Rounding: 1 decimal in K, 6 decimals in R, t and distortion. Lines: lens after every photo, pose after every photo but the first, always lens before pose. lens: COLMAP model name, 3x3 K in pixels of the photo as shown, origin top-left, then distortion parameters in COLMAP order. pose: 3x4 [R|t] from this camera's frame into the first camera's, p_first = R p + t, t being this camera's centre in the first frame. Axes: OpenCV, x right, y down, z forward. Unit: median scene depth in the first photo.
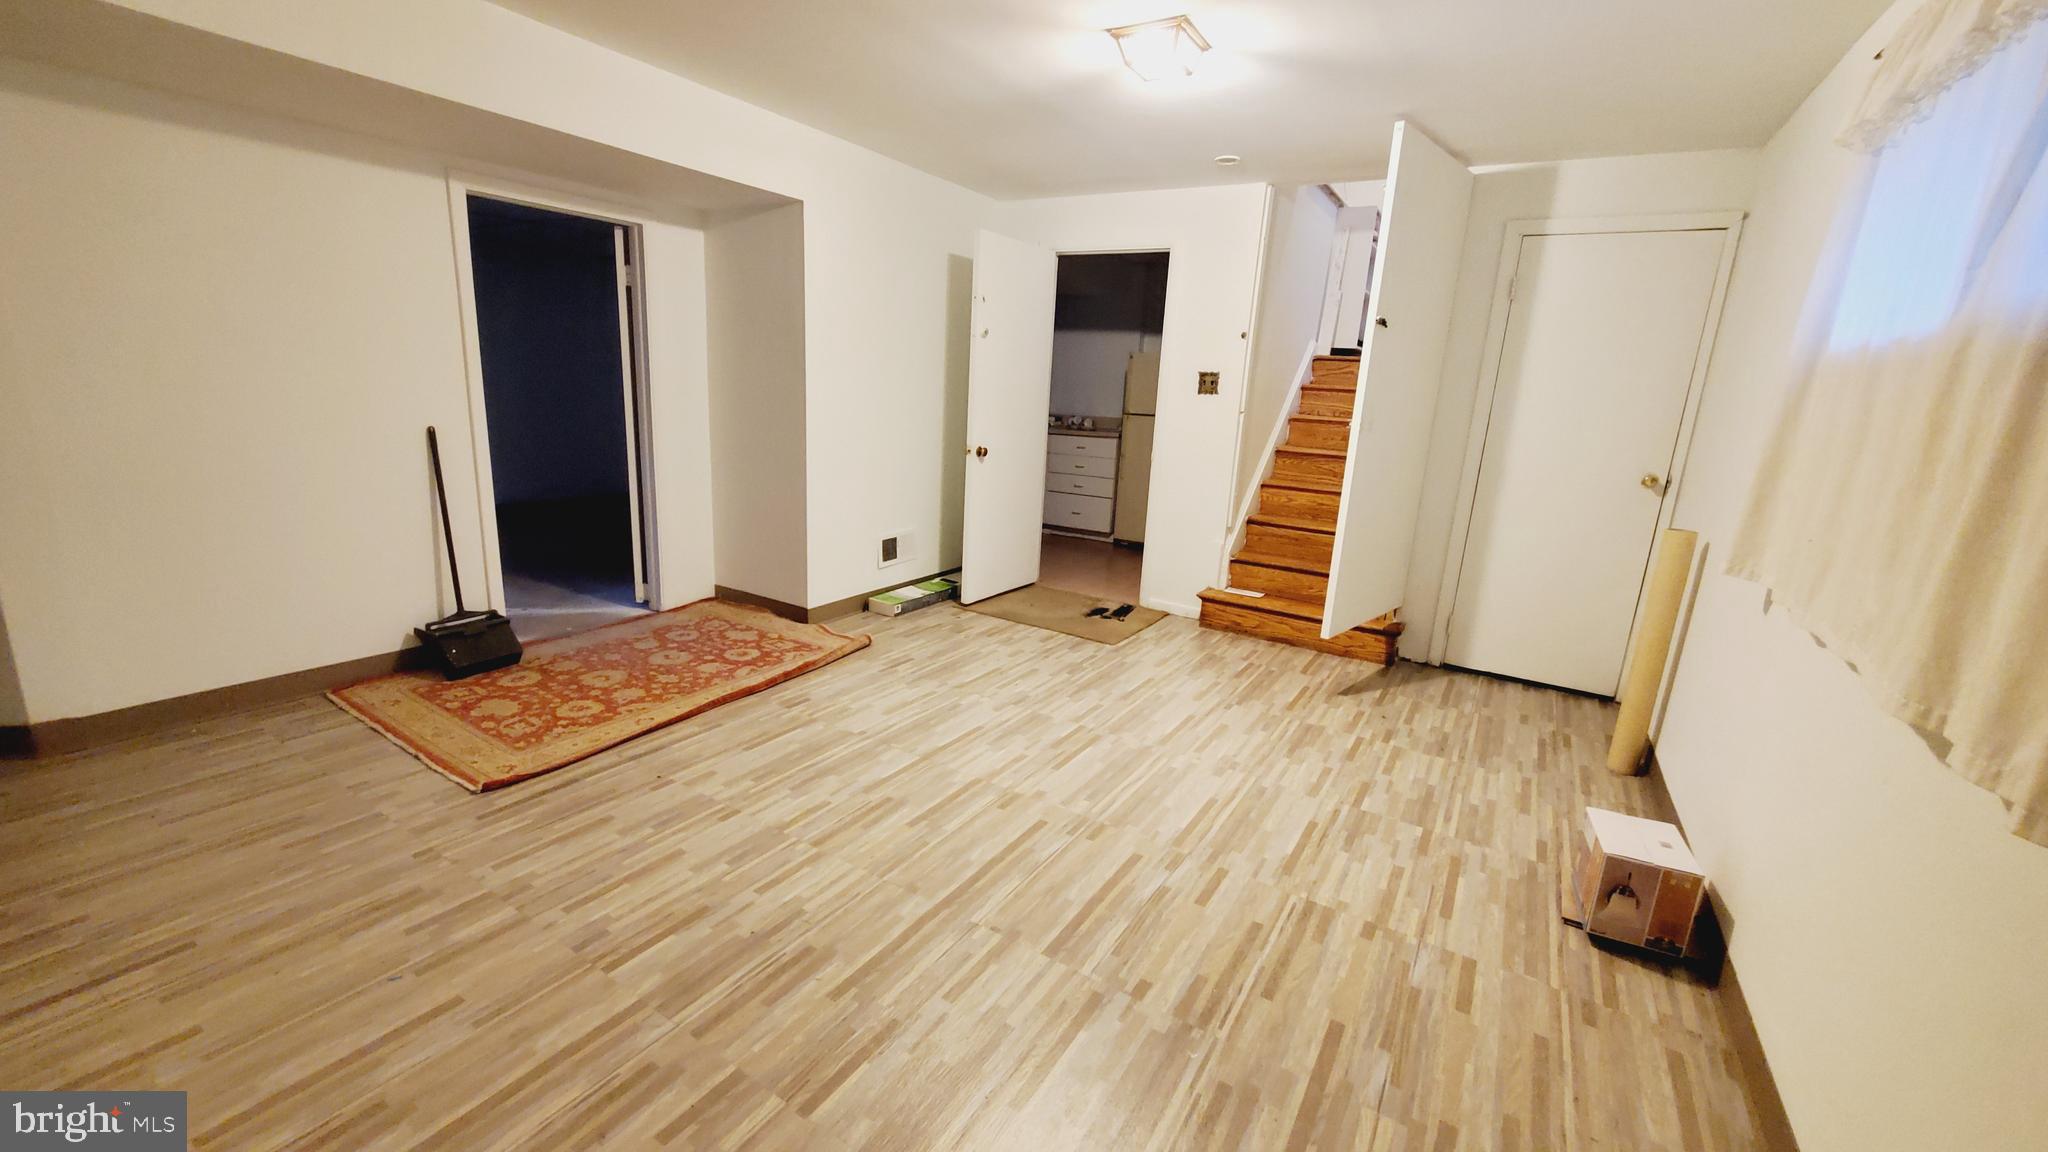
lens RADIAL K [[815.9, 0, 1016.6], [0, 815.9, 579.8], [0, 0, 1]] dist [-0.002090, 0.000437]
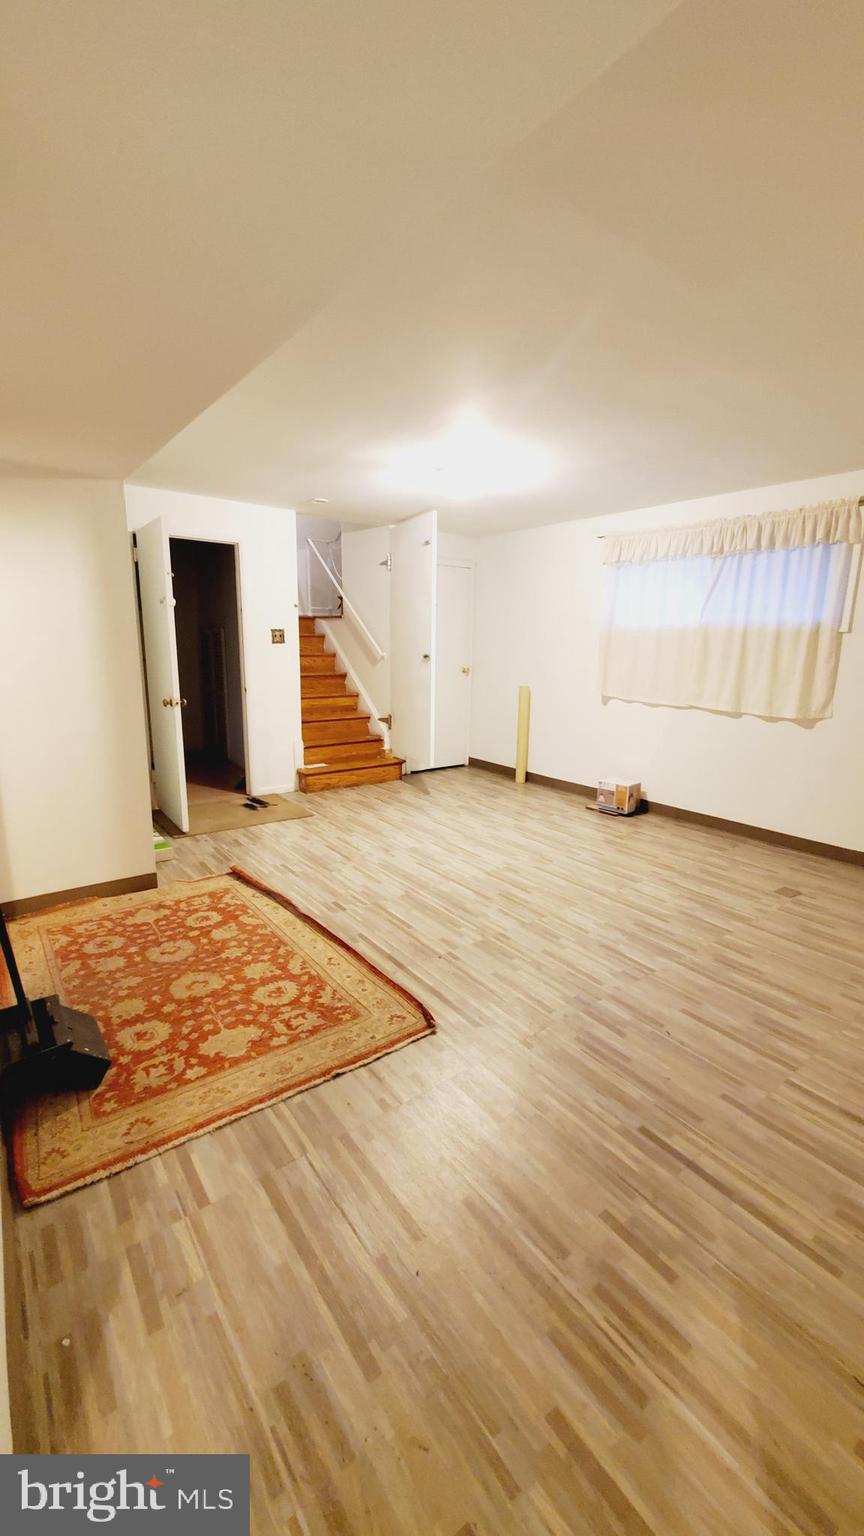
lens RADIAL K [[611.9, 0, 426.5], [0, 611.9, 765.9], [0, 0, 1]] dist [-0.002090, 0.000437]
pose [[0.362475, -0.237203, 0.901303, -1.007188], [0.227117, 0.960397, 0.161416, -0.178676], [-0.903897, 0.146192, 0.401993, 0.451333]]
